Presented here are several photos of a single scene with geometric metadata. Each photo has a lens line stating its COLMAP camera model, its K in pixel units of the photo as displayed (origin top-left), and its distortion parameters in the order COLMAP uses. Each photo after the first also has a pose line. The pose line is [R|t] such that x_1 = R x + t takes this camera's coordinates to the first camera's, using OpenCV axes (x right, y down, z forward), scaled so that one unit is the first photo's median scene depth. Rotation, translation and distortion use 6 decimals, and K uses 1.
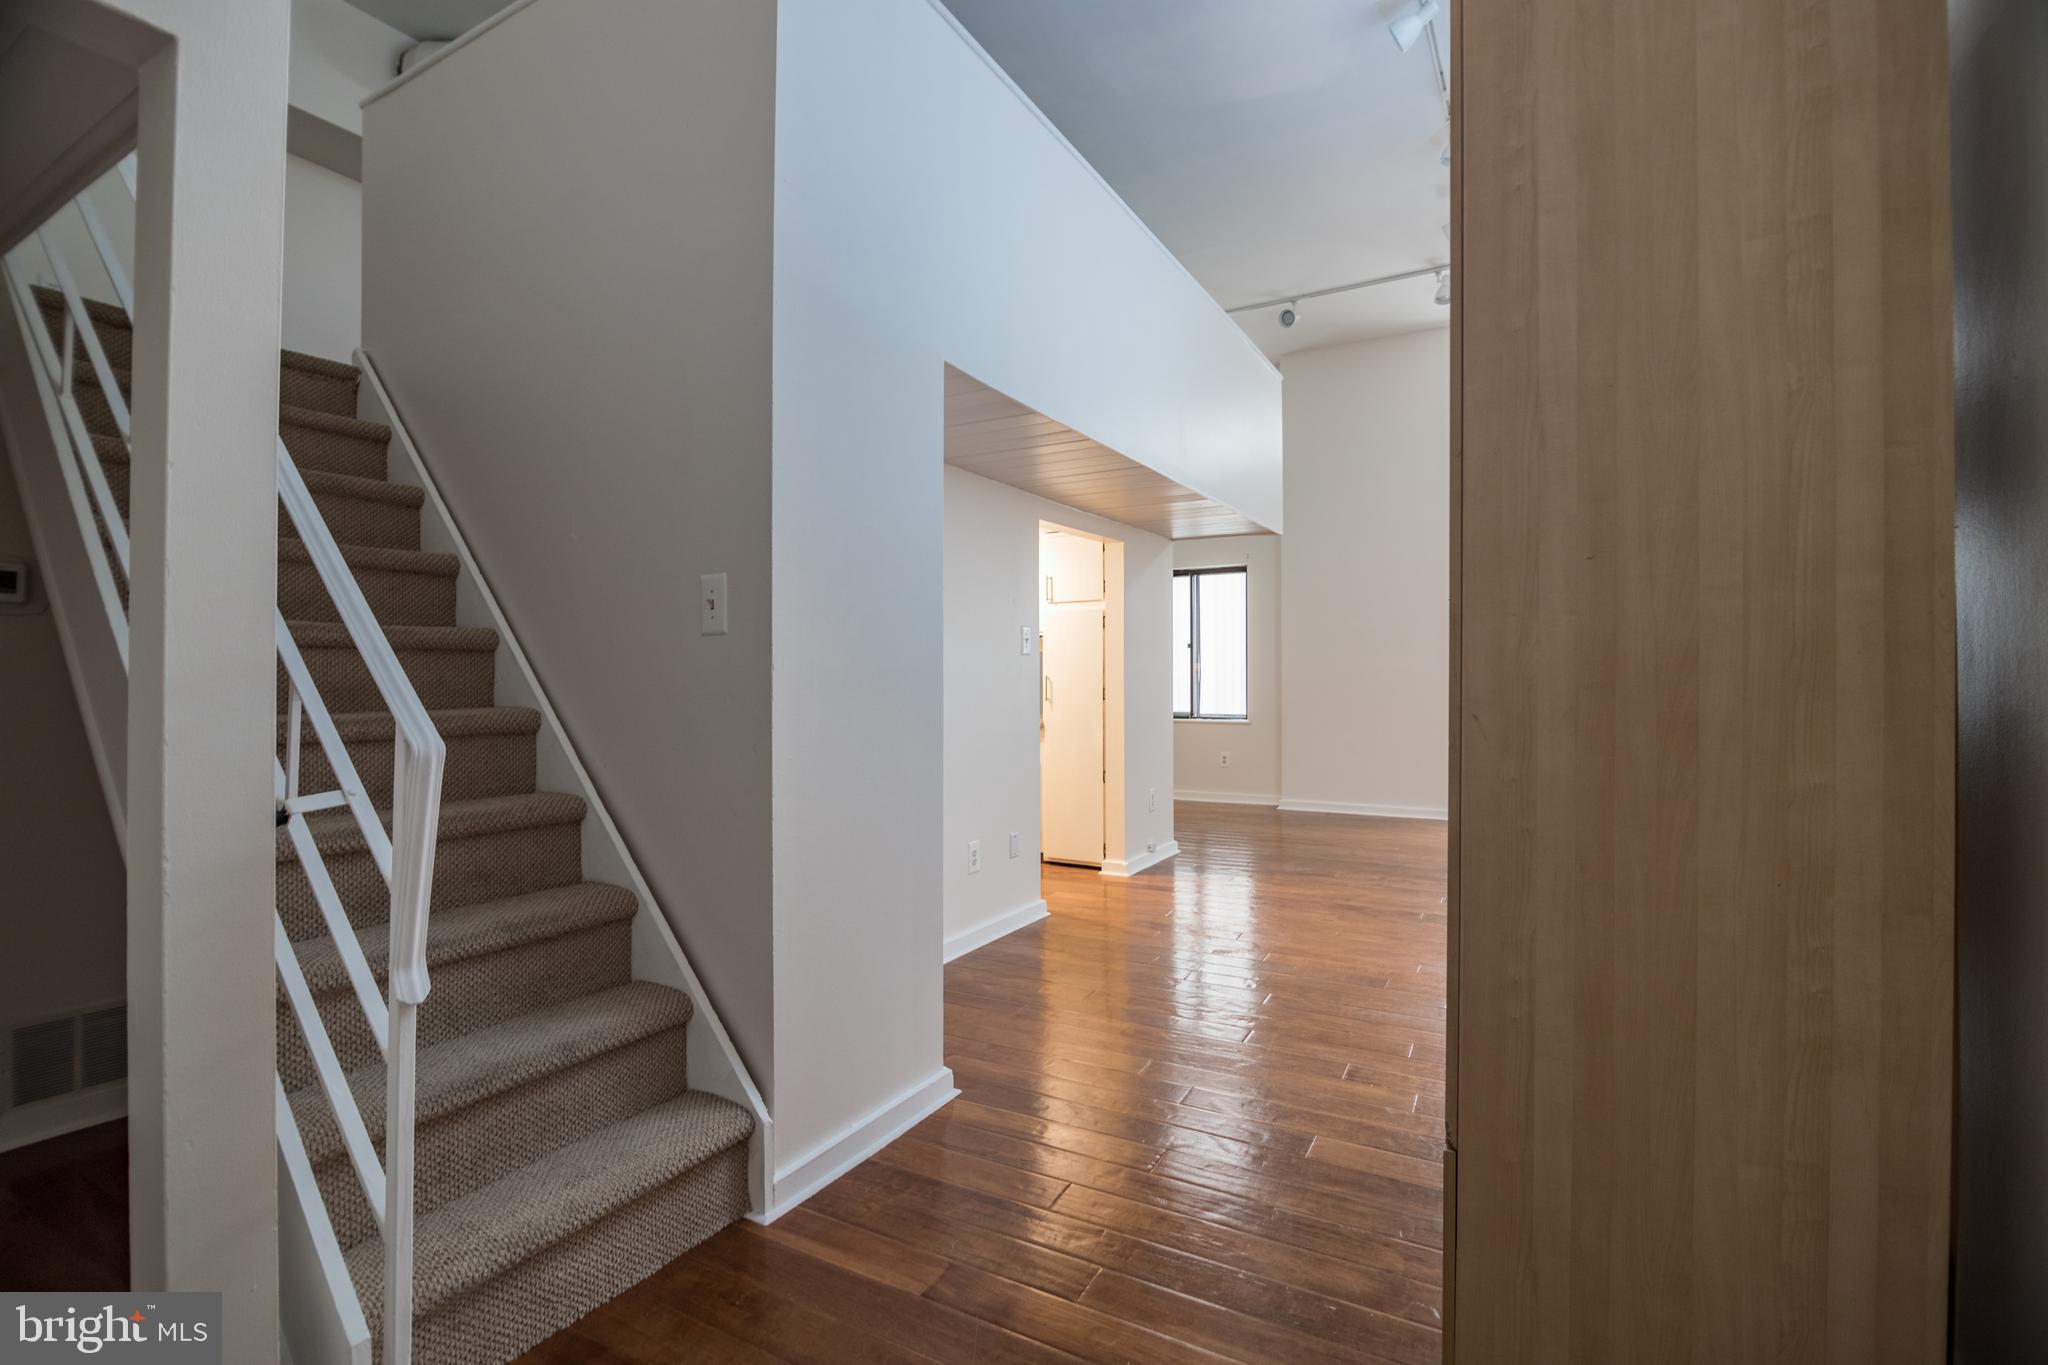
lens RADIAL K [[925.2, 0, 1027.7], [0, 925.2, 673.7], [0, 0, 1]] dist [-0.014776, -0.001323]
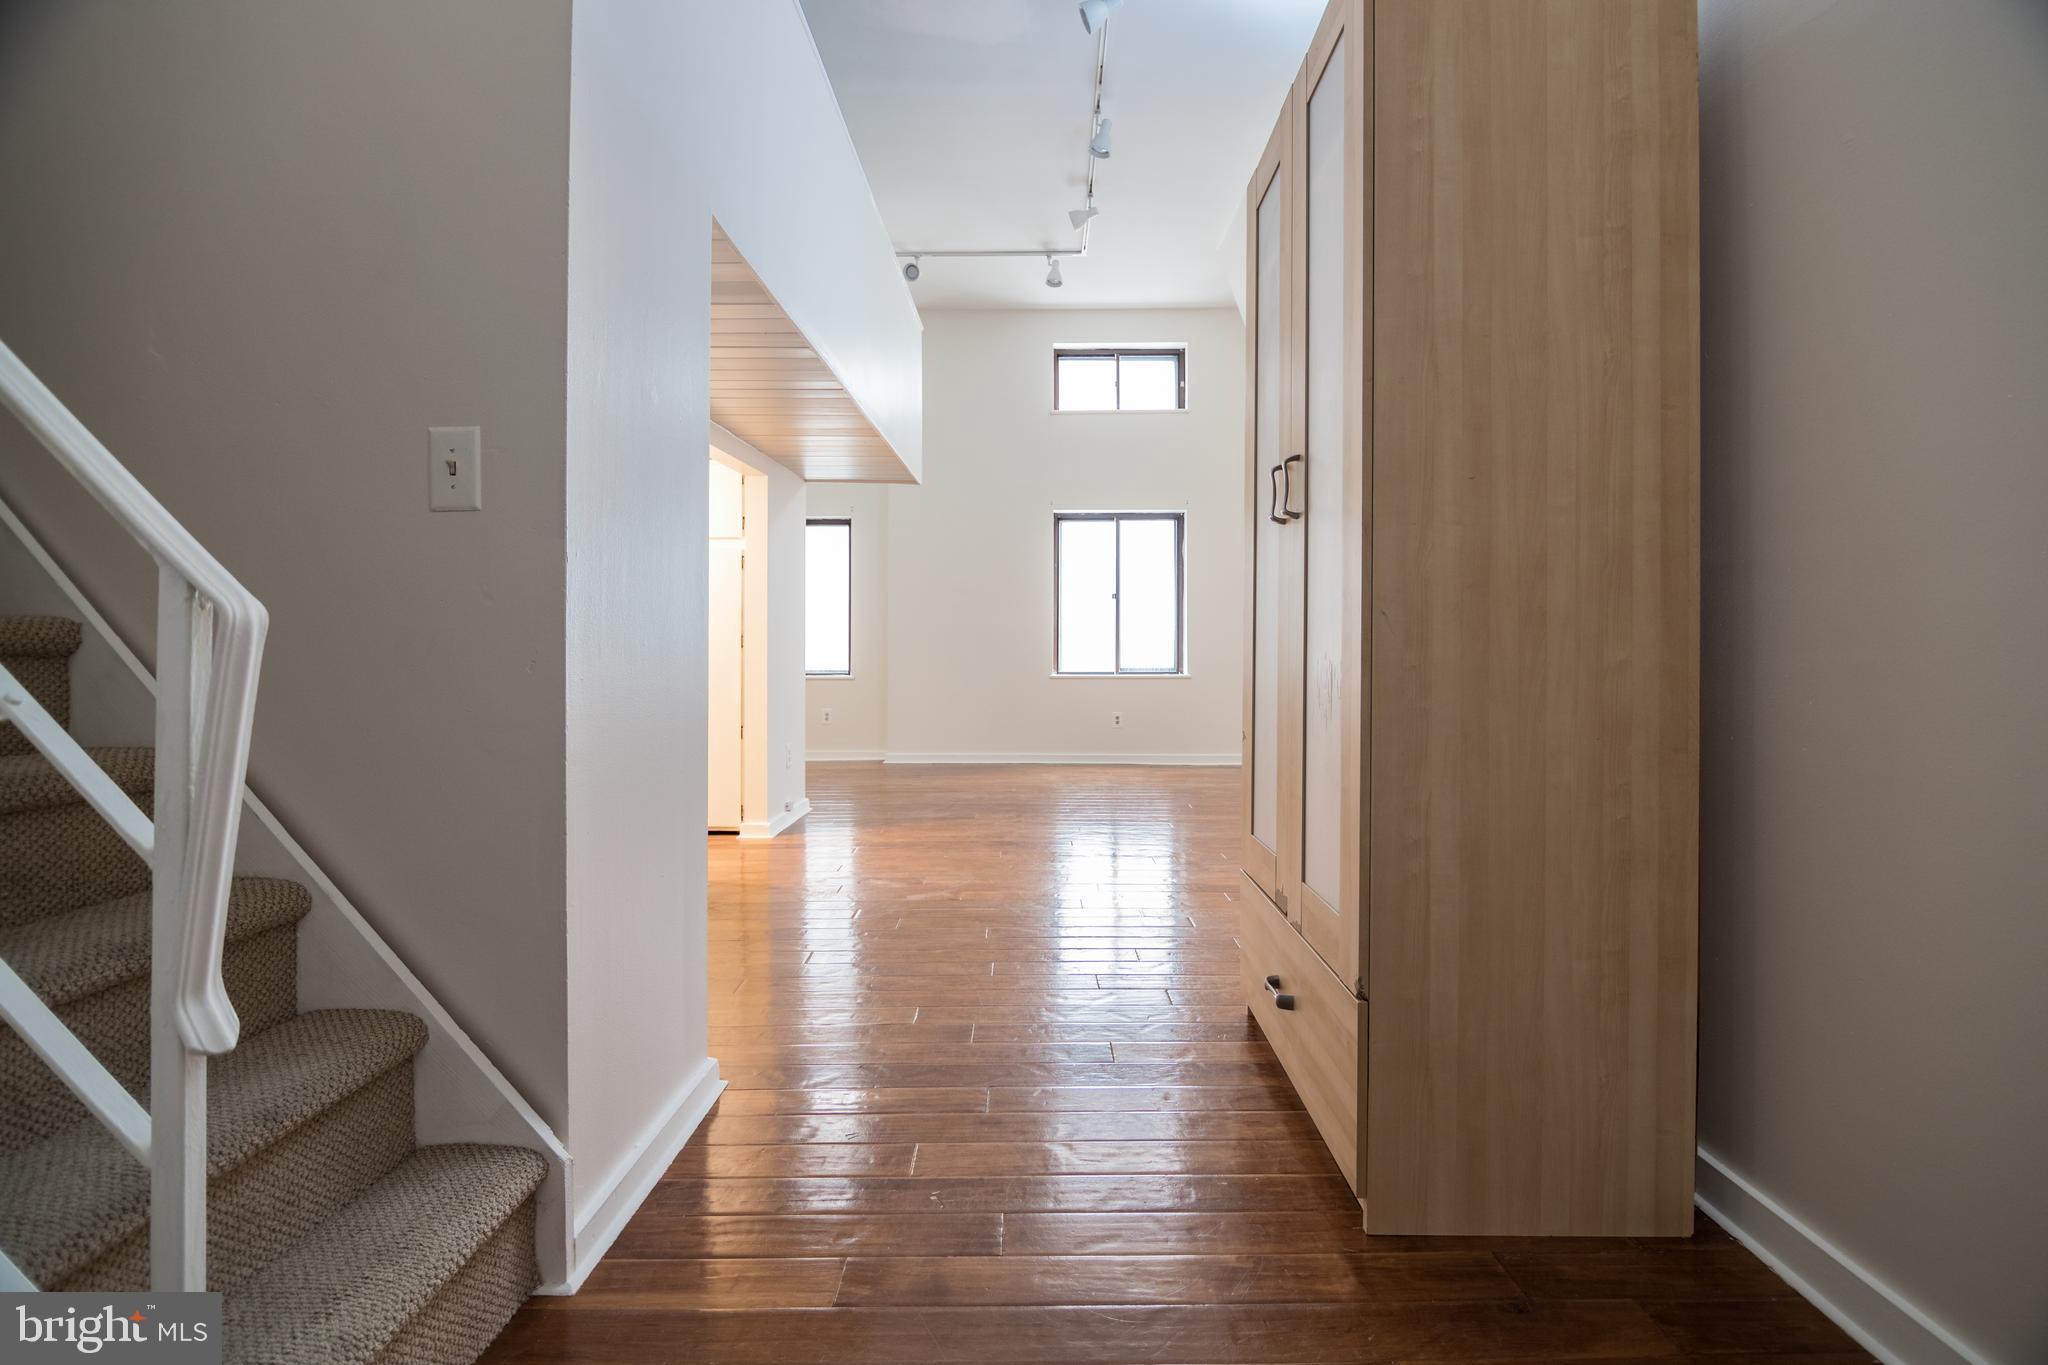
lens RADIAL K [[933.4, 0, 1030.3], [0, 933.4, 649.1], [0, 0, 1]] dist [-0.017189, -0.000634]
pose [[0.870714, 0.003092, 0.491780, -0.327526], [-0.006046, 0.999972, 0.004419, 0.064250], [-0.491753, -0.006821, 0.870708, 0.159235]]
